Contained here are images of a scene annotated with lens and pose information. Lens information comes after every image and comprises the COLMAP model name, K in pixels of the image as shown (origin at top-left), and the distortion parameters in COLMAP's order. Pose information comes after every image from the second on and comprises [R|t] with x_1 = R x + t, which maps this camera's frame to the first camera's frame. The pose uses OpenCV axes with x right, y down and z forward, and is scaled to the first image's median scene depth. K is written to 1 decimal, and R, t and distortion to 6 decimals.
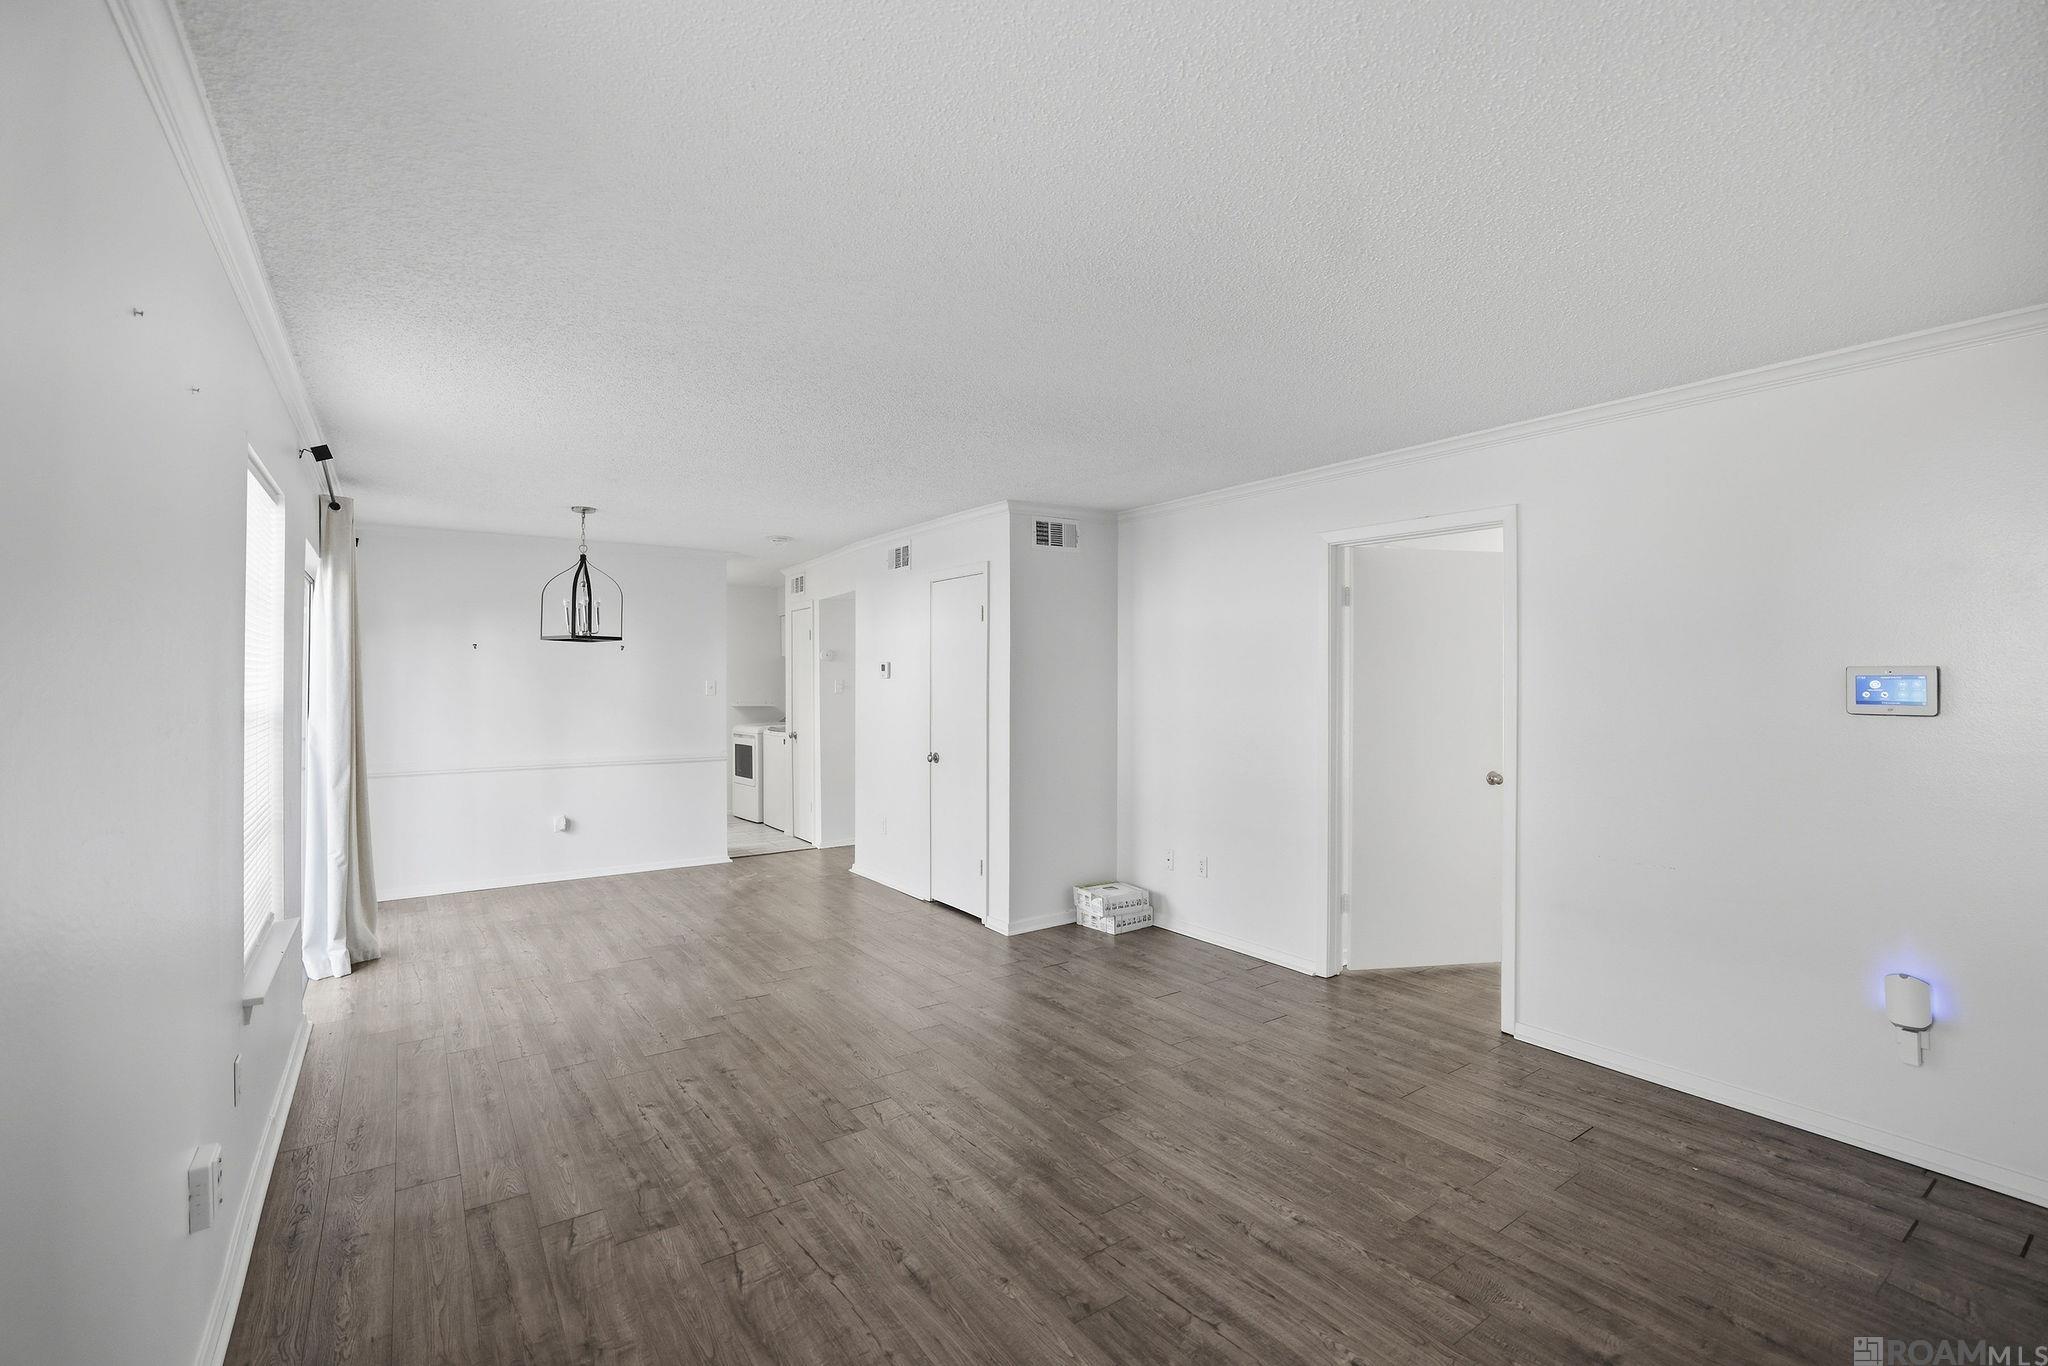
lens RADIAL K [[888.0, 0, 1012.6], [0, 888.0, 665.4], [0, 0, 1]] dist [-0.023261, 0.004467]
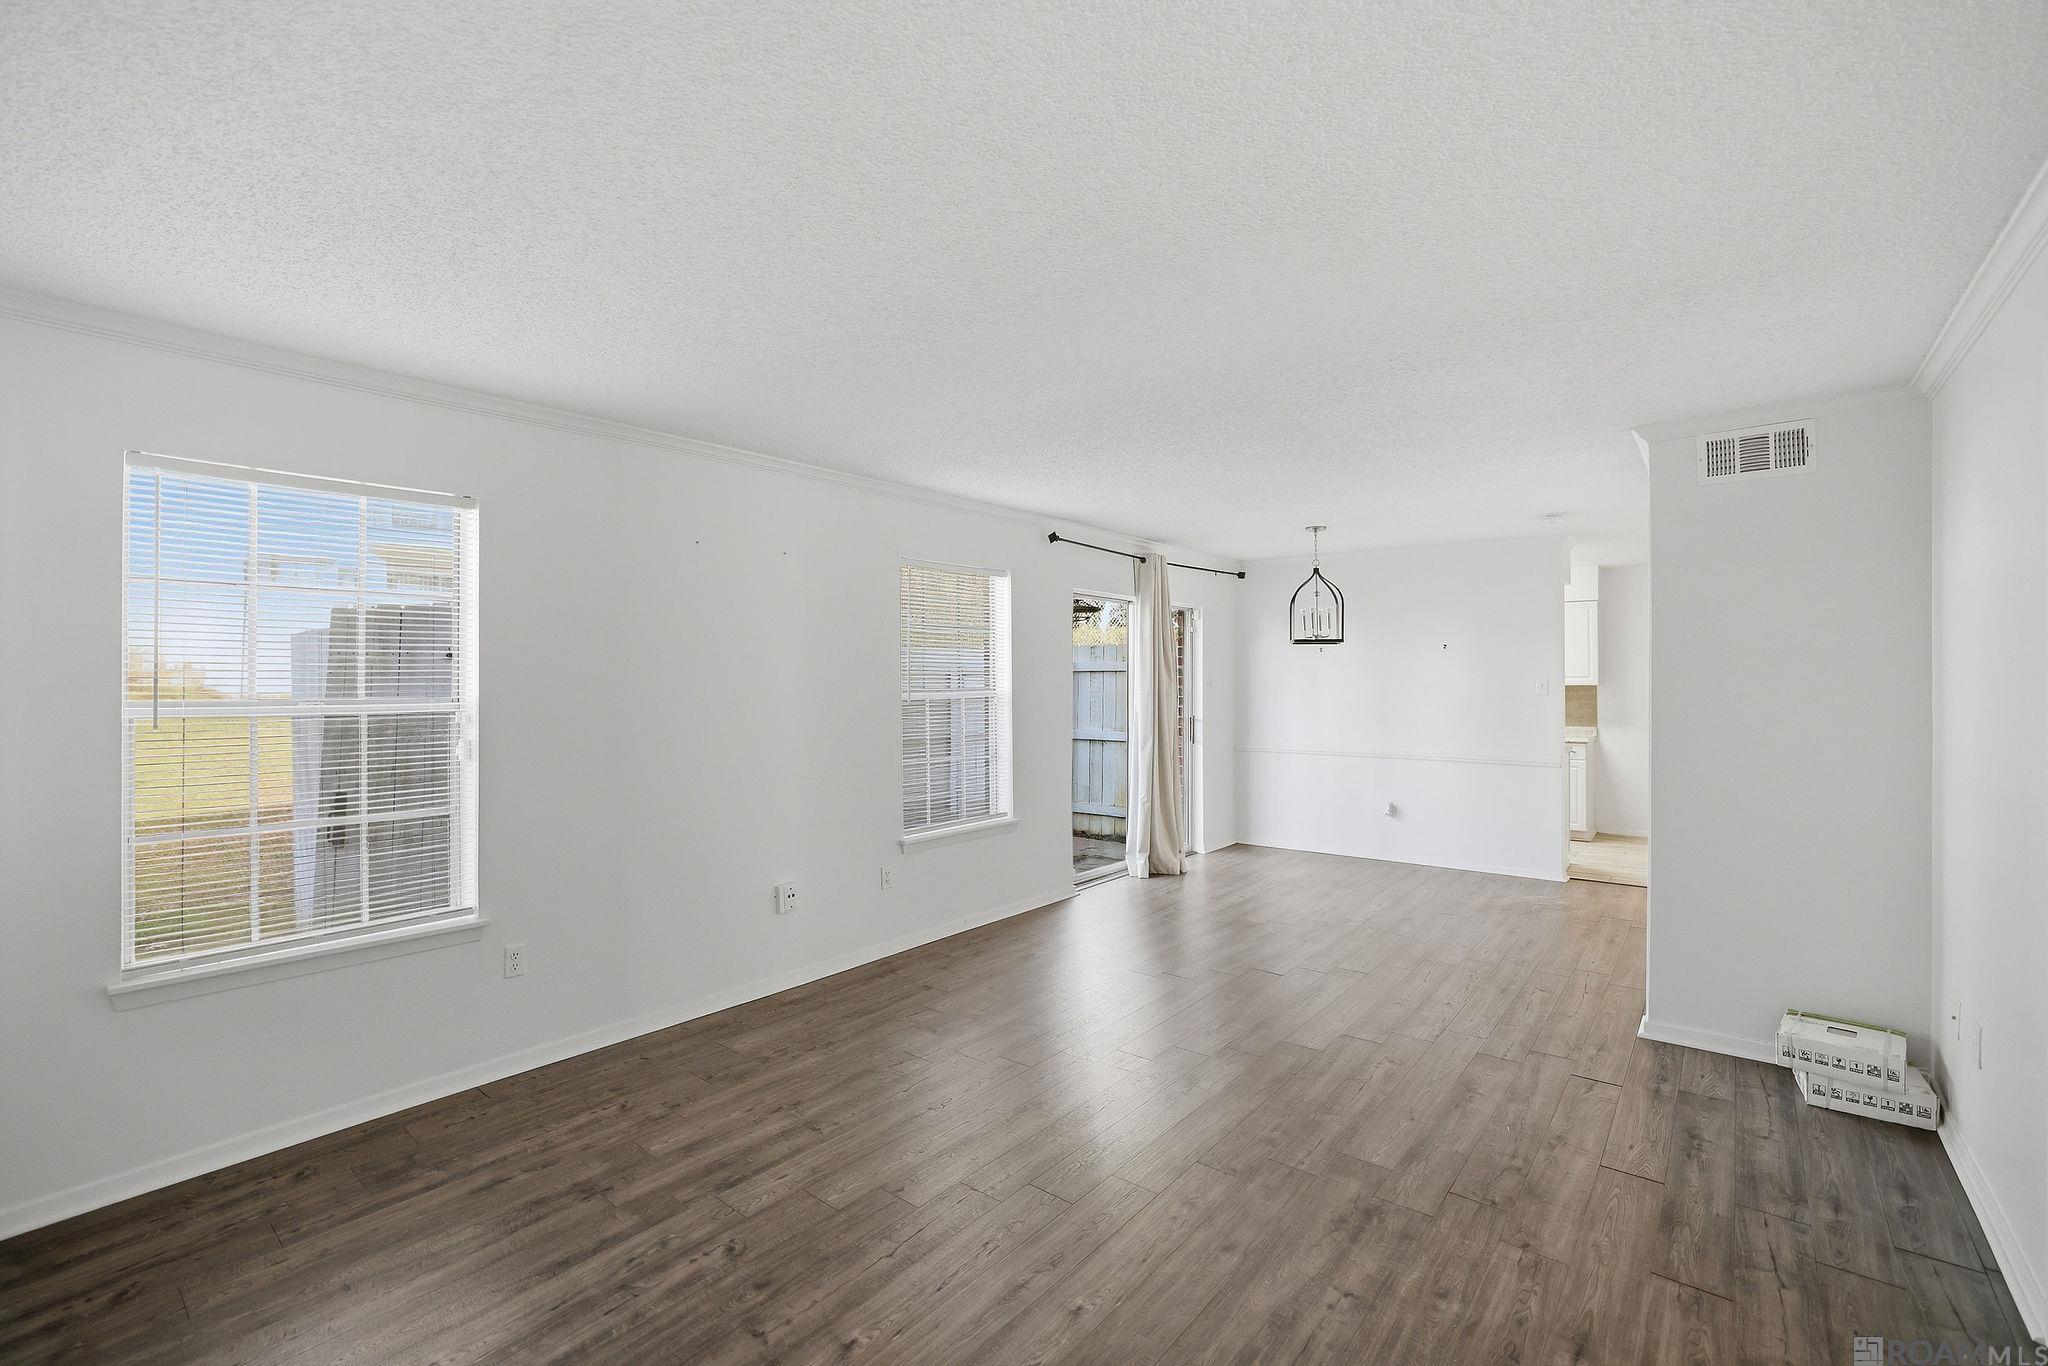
lens RADIAL K [[888.0, 0, 1041.7], [0, 888.0, 677.4], [0, 0, 1]] dist [-0.023261, 0.004467]
pose [[0.296196, 0.002091, -0.955125, 0.884693], [0.012503, 0.999903, 0.006066, 0.008493], [0.955045, -0.013739, 0.296141, 0.565990]]
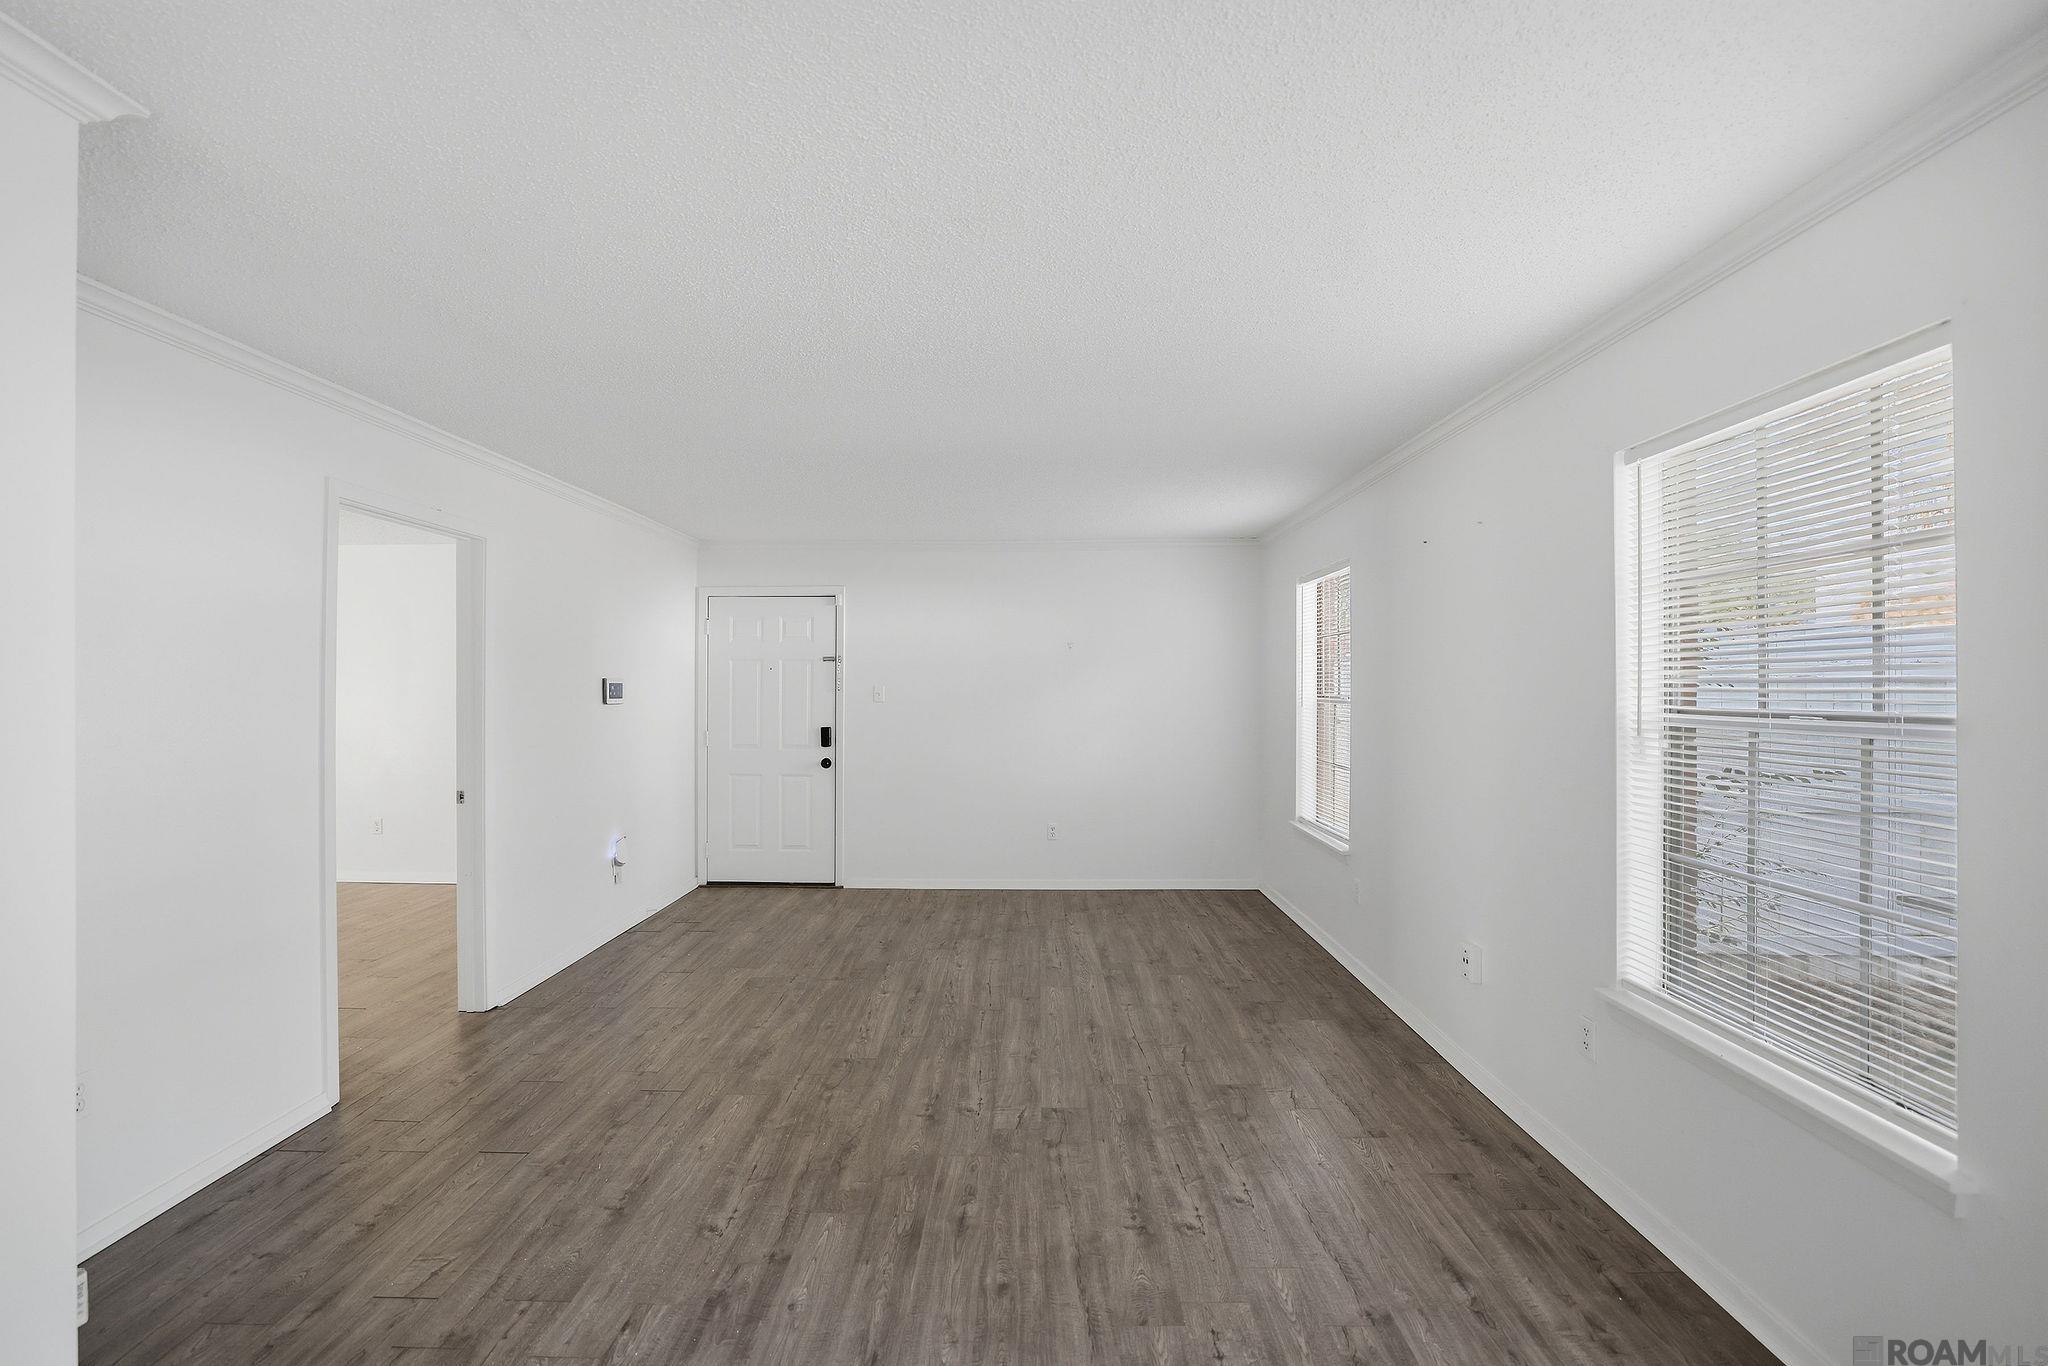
lens RADIAL K [[888.0, 0, 1017.0], [0, 888.0, 683.5], [0, 0, 1]] dist [-0.023261, 0.004467]
pose [[-0.811853, 0.004078, 0.583848, -0.725991], [-0.005557, 0.999876, -0.014712, 0.029827], [-0.583836, -0.015188, -0.811729, 1.797319]]
